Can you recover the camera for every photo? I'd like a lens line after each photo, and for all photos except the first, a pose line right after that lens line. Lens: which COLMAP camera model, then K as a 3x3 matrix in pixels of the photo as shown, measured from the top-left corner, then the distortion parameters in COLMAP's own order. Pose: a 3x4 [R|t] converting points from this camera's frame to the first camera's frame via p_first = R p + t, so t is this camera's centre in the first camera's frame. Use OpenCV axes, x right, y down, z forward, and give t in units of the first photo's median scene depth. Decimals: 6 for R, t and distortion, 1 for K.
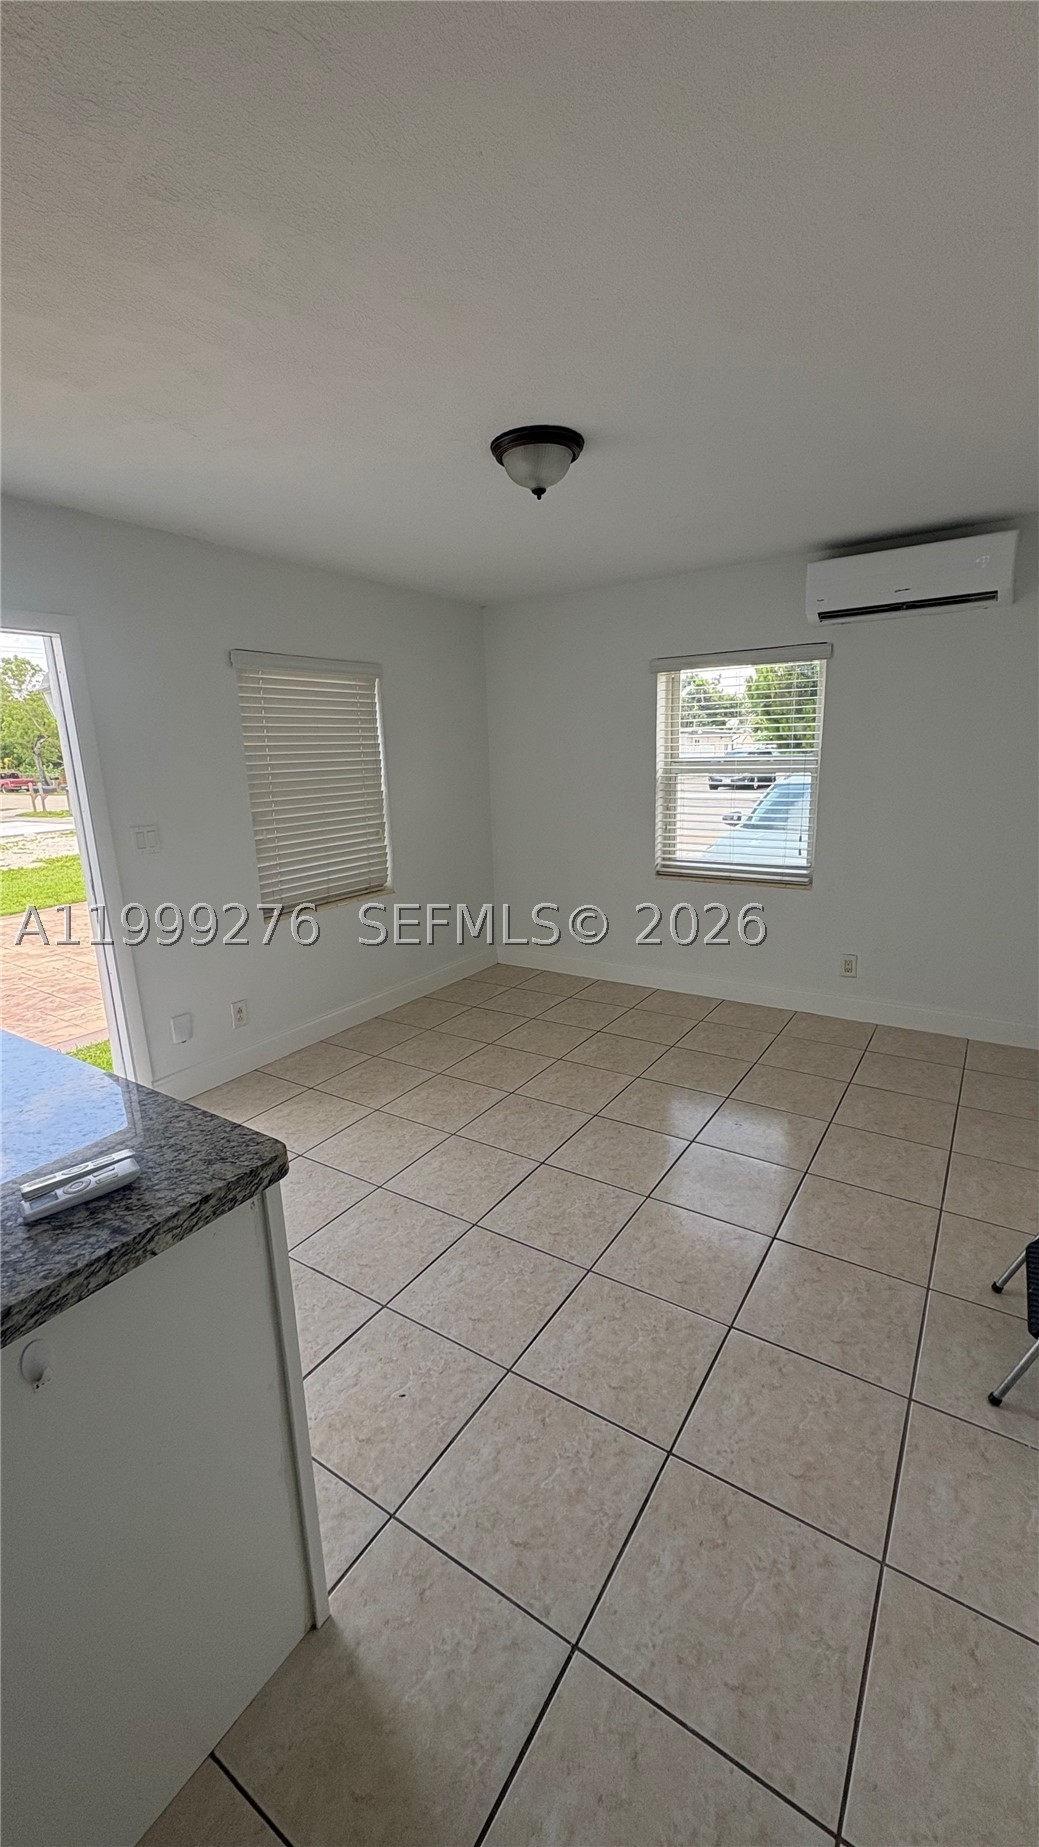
lens RADIAL K [[734.8, 0, 524.0], [0, 734.8, 922.5], [0, 0, 1]] dist [0.001141, 0.000025]
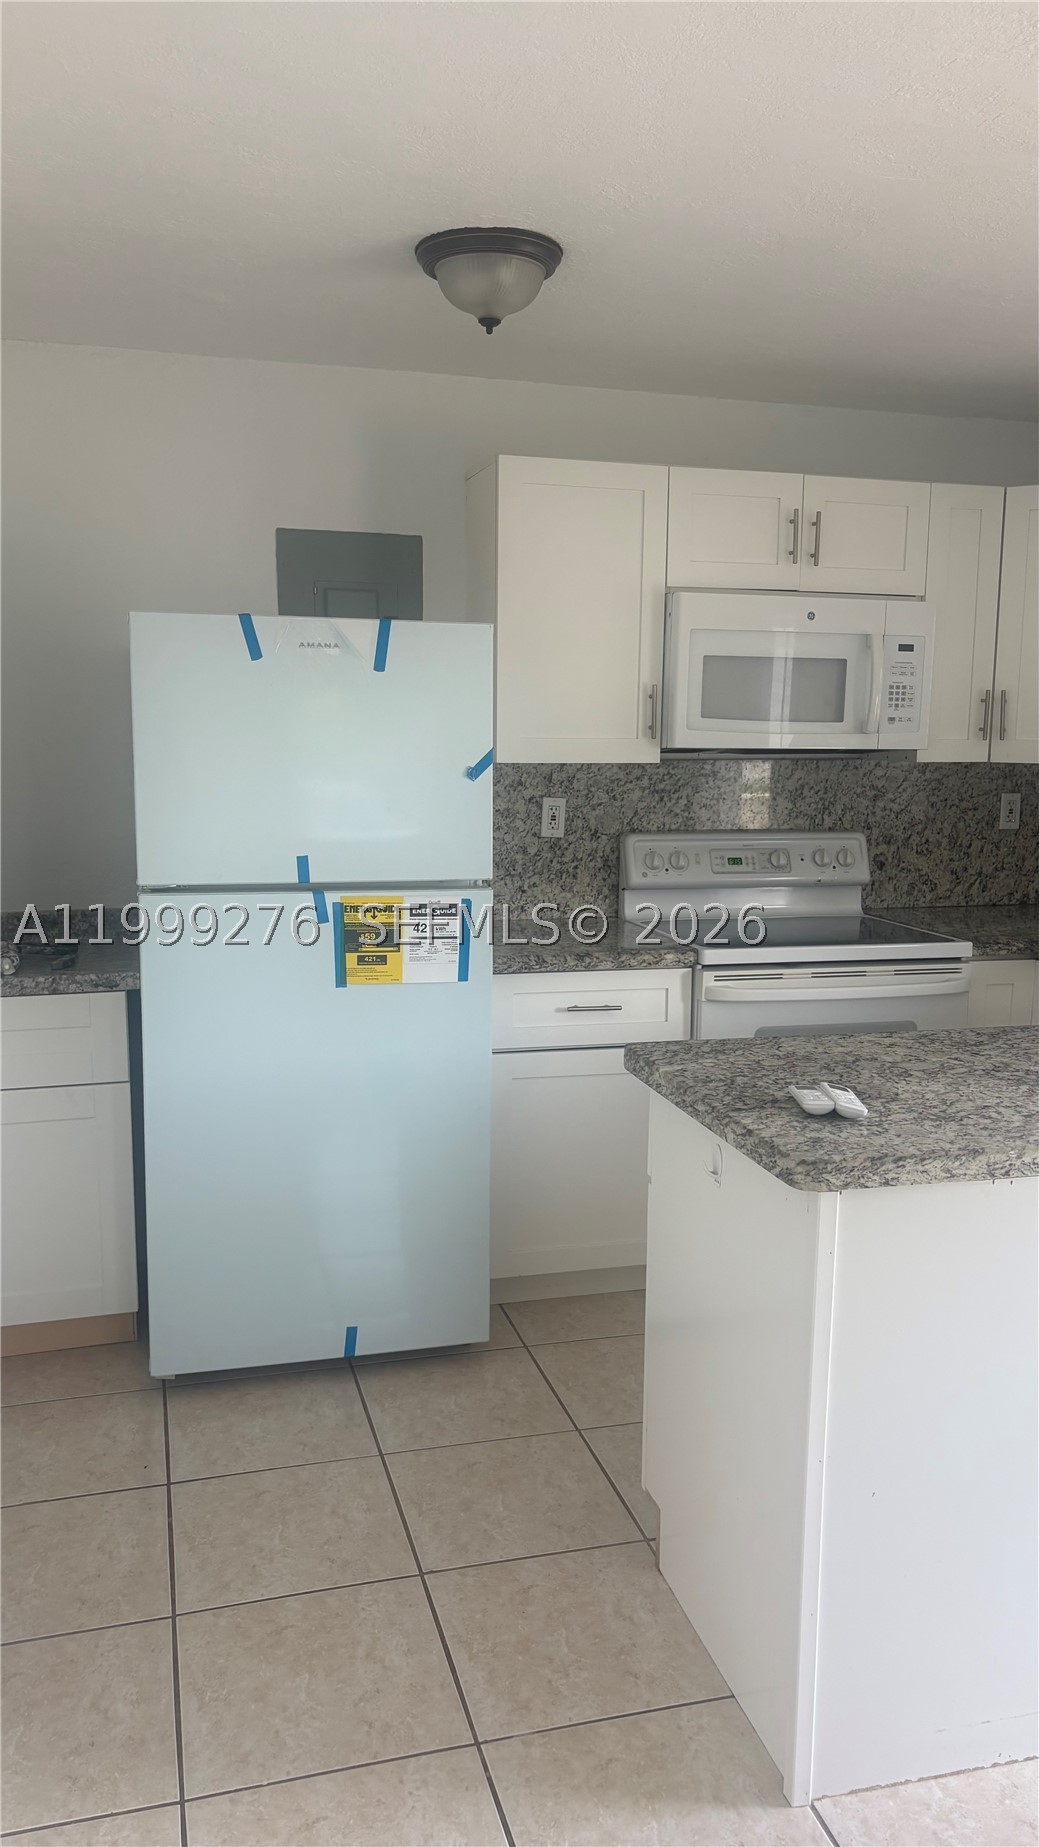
lens RADIAL K [[1407.1, 0, 525.4], [0, 1407.1, 933.8], [0, 0, 1]] dist [0.121973, -0.173766]
pose [[-0.660024, 0.133262, -0.739331, 0.537195], [-0.162956, 0.935313, 0.314063, -0.205211], [0.733358, 0.327768, -0.595613, 0.813846]]
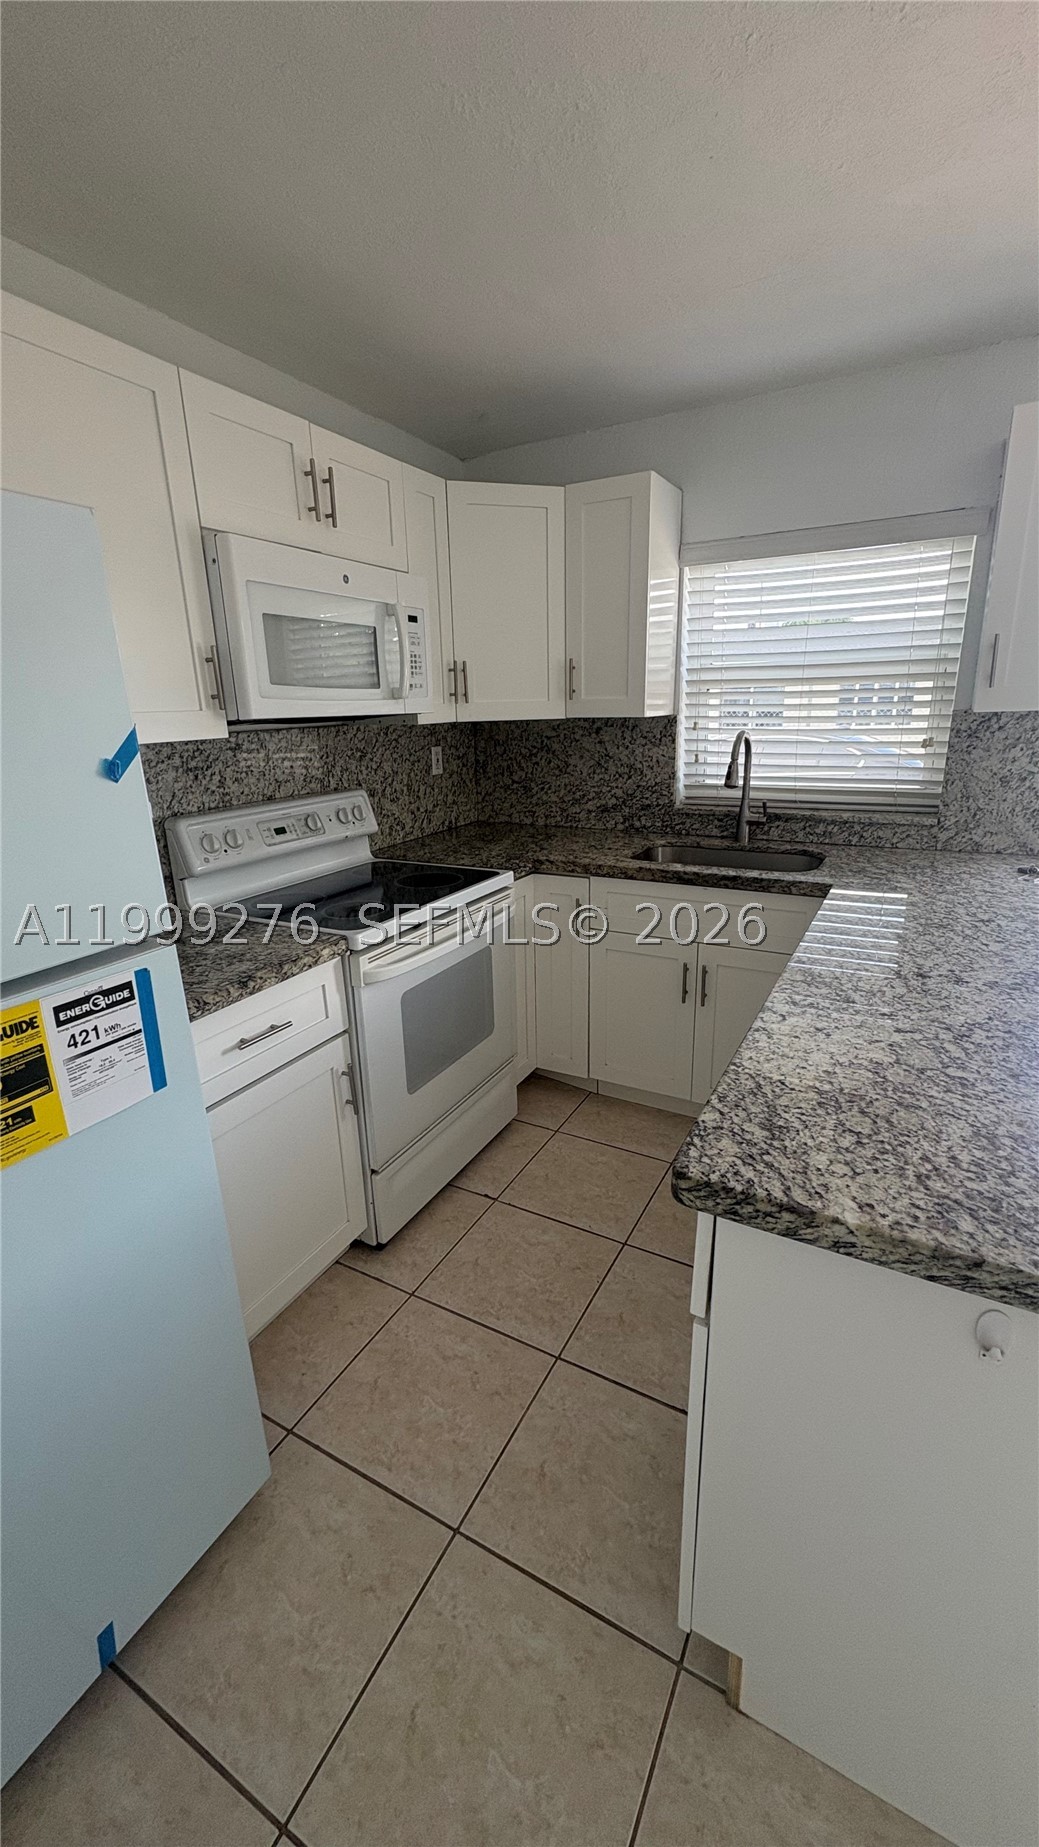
lens RADIAL K [[733.7, 0, 521.6], [0, 733.7, 923.1], [0, 0, 1]] dist [0.001114, 0.000101]
pose [[0.082924, 0.315125, -0.945420, -0.011320], [-0.203925, 0.933979, 0.293425, -0.002302], [0.975468, 0.168463, 0.141711, 0.090207]]
